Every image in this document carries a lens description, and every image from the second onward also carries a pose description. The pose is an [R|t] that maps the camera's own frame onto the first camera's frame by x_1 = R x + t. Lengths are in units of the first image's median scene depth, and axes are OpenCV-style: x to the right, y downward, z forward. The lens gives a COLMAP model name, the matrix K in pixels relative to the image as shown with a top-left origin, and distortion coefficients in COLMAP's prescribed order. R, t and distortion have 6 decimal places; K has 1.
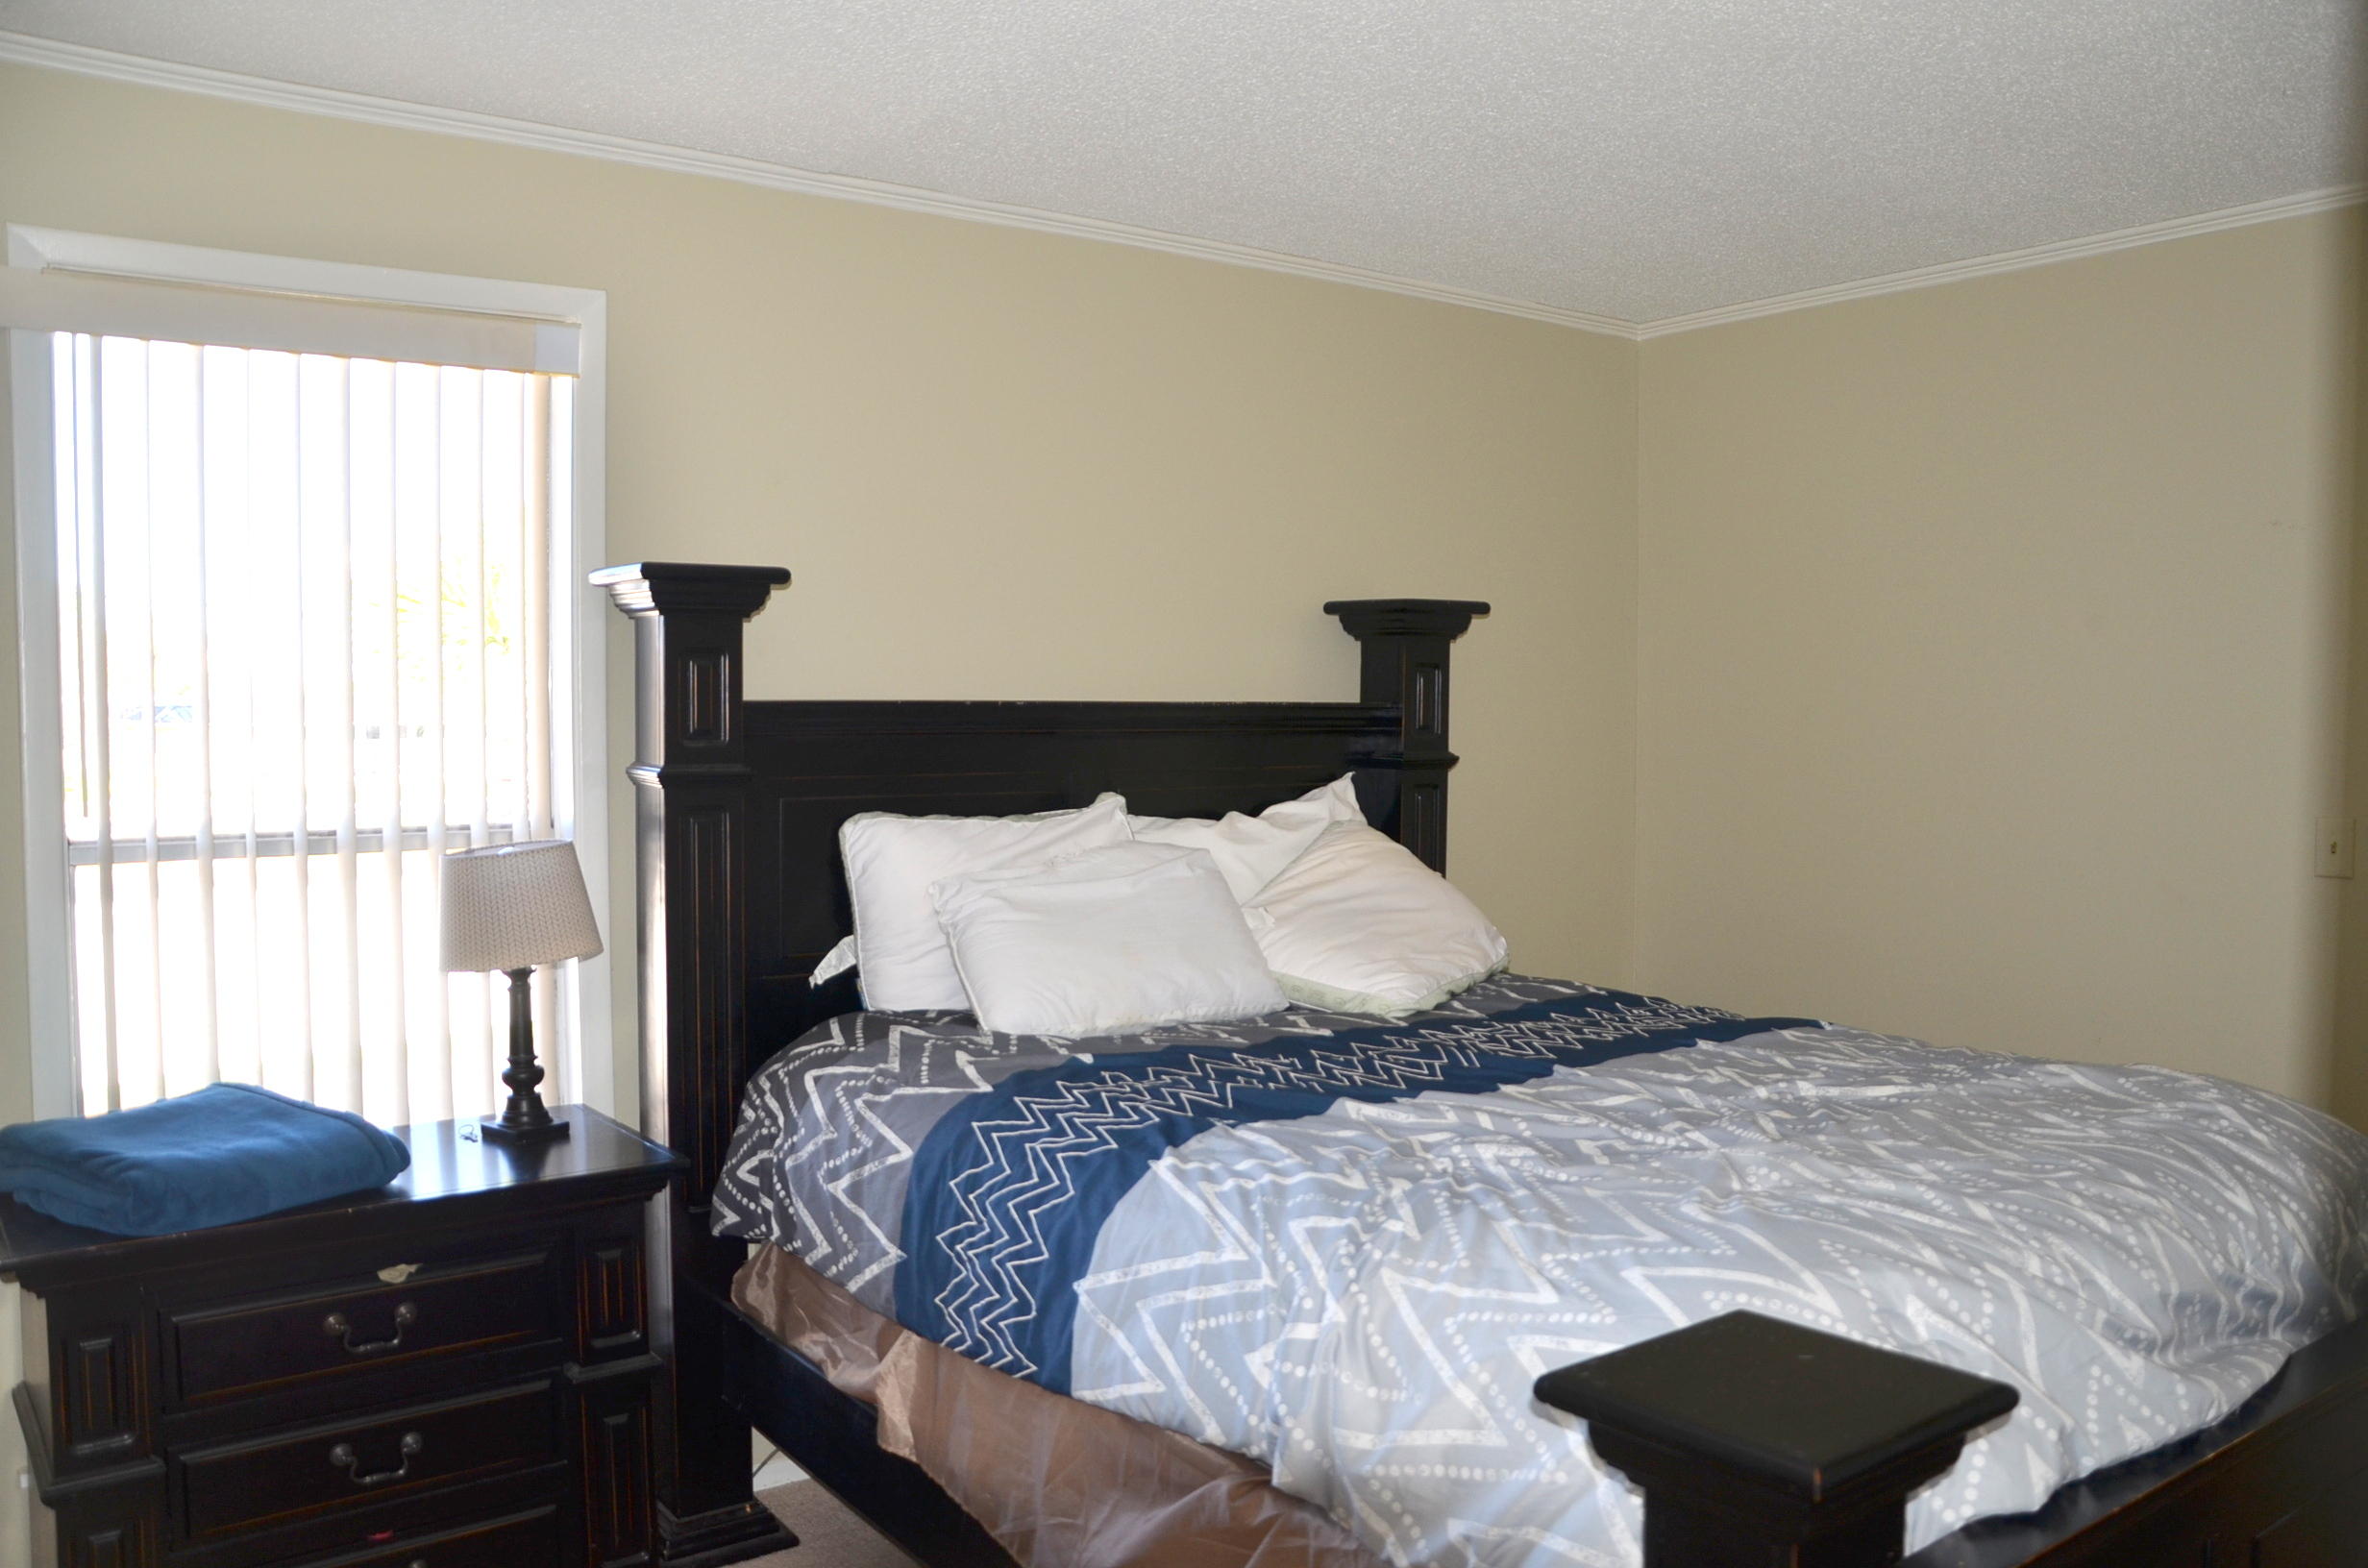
lens RADIAL K [[1878.9, 0, 1223.7], [0, 1878.9, 792.0], [0, 0, 1]] dist [-0.159034, 0.136721]
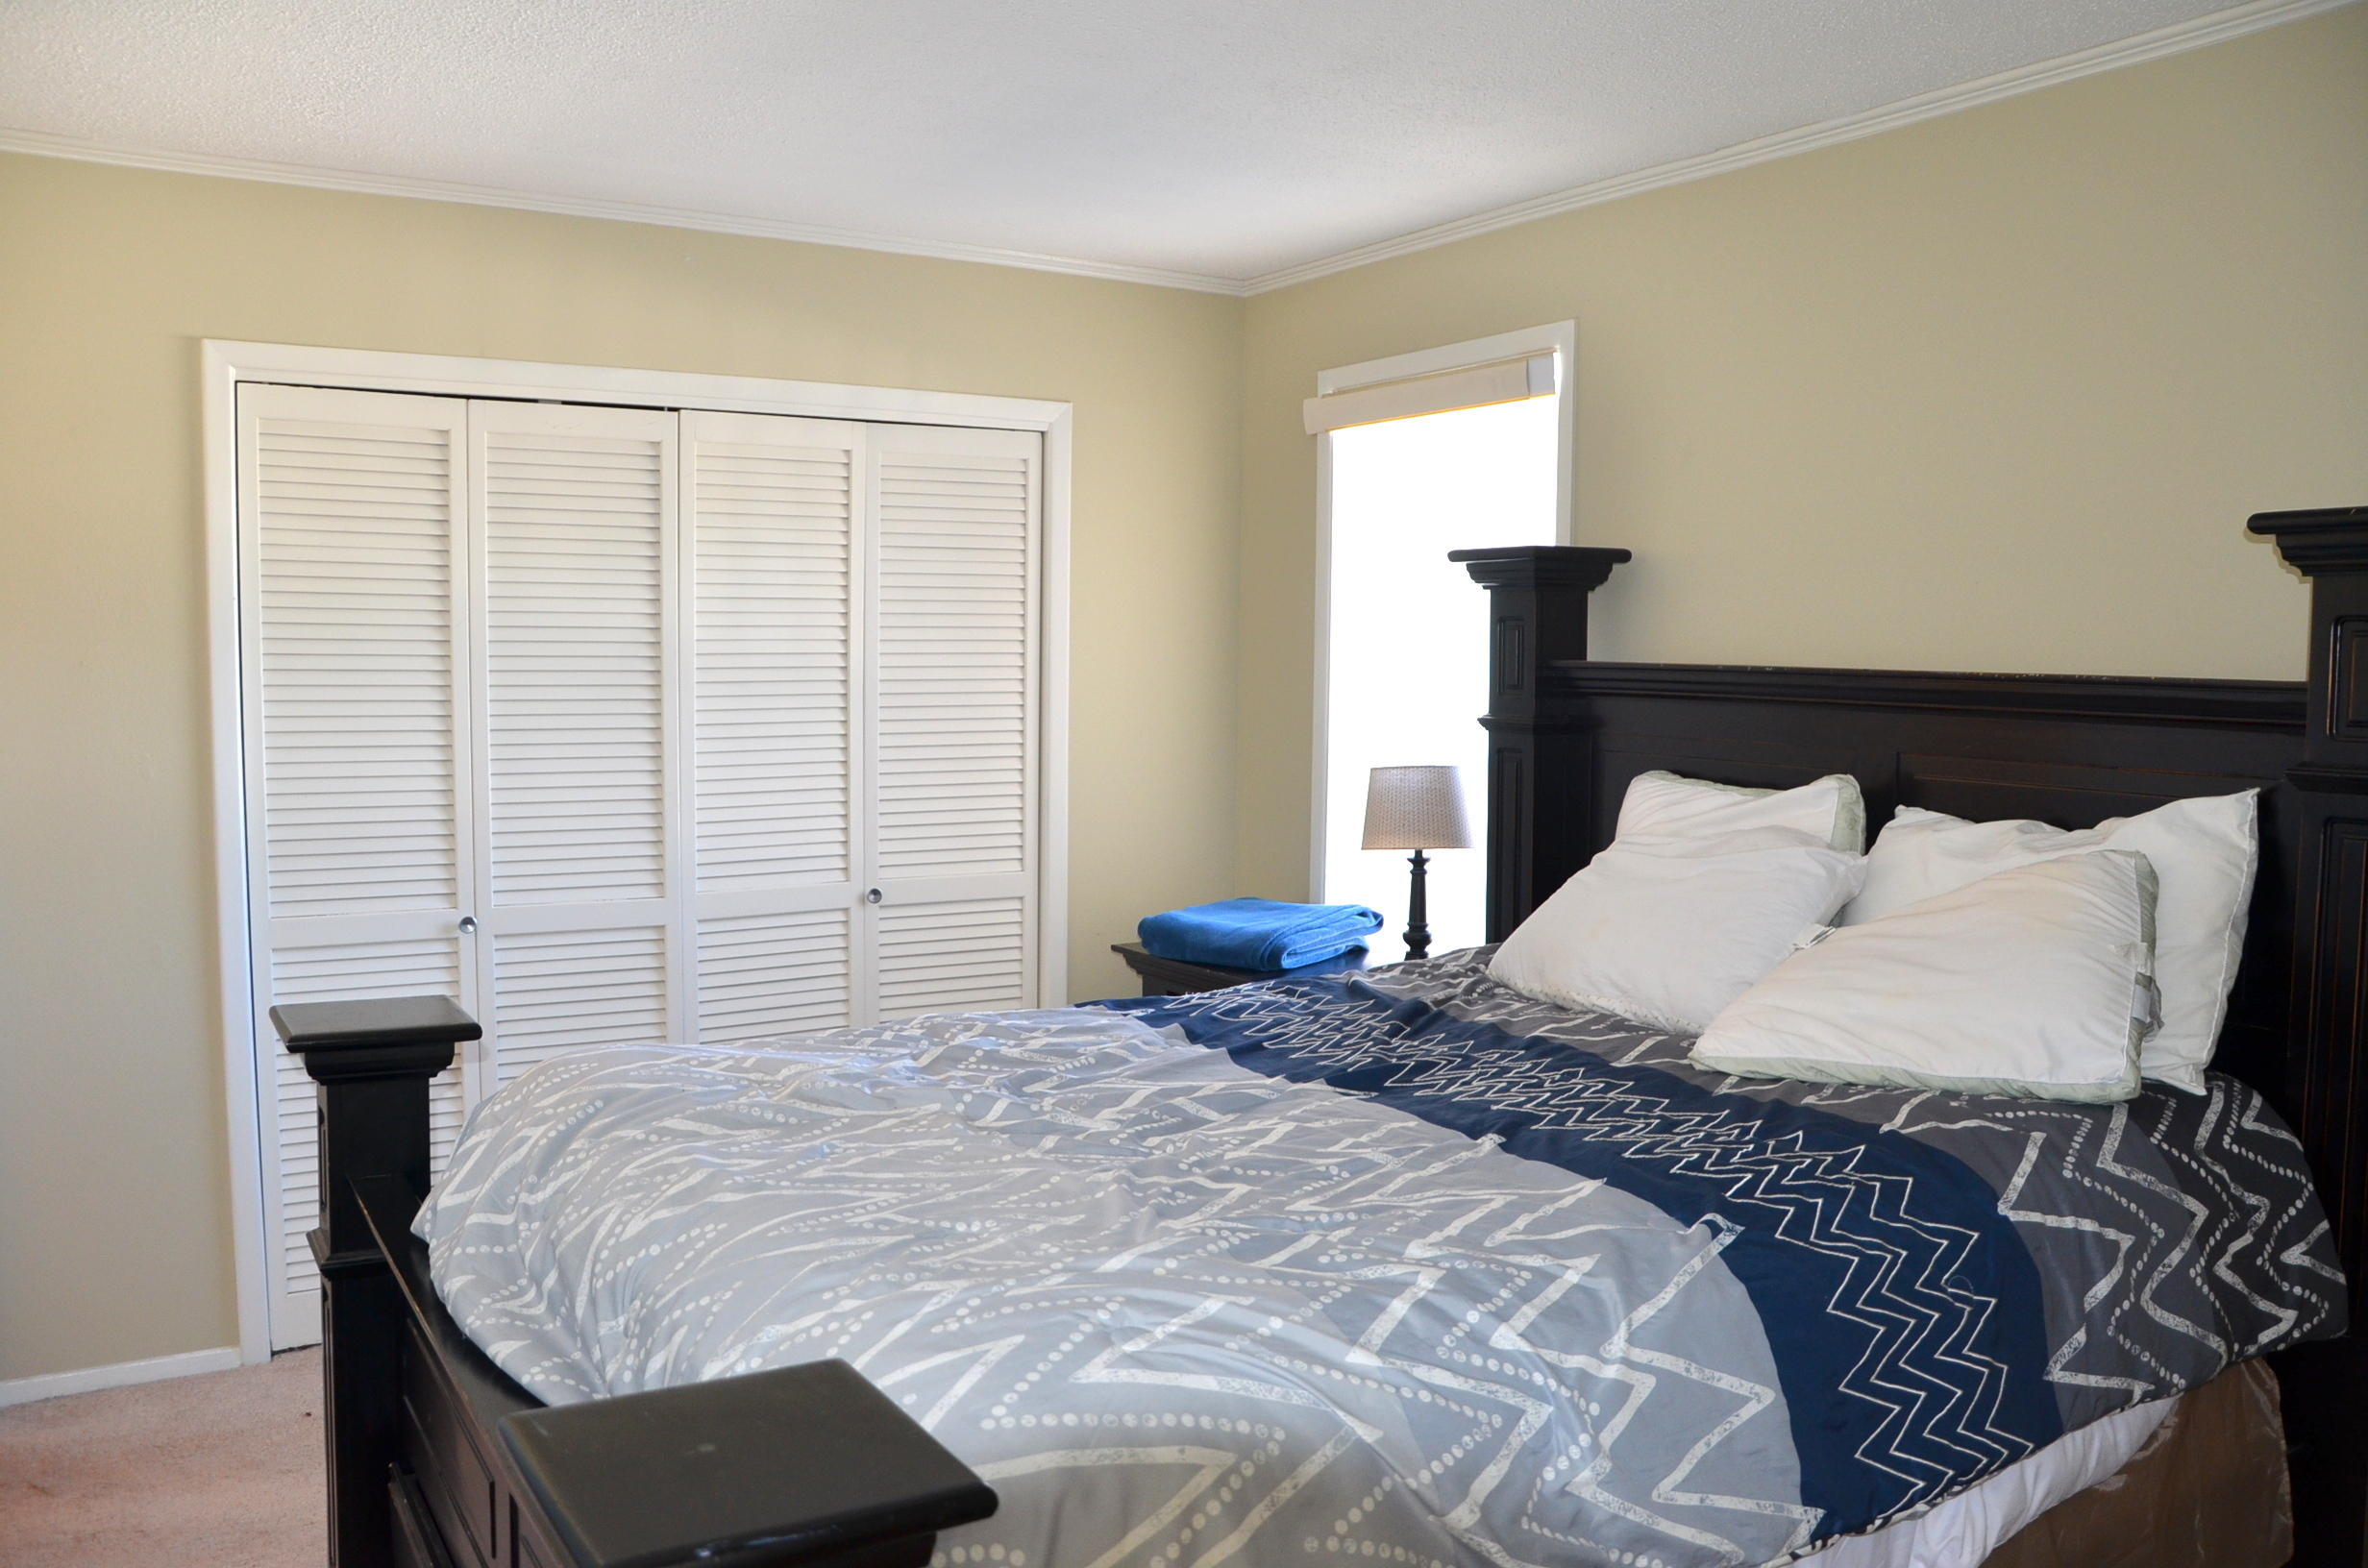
lens RADIAL K [[1878.9, 0, 1223.7], [0, 1878.9, 792.0], [0, 0, 1]] dist [-0.159034, 0.136721]
pose [[-0.161160, 0.055658, -0.985358, 0.922153], [-0.068079, 0.995403, 0.067360, -0.033930], [0.984577, 0.077938, -0.156630, 0.971378]]
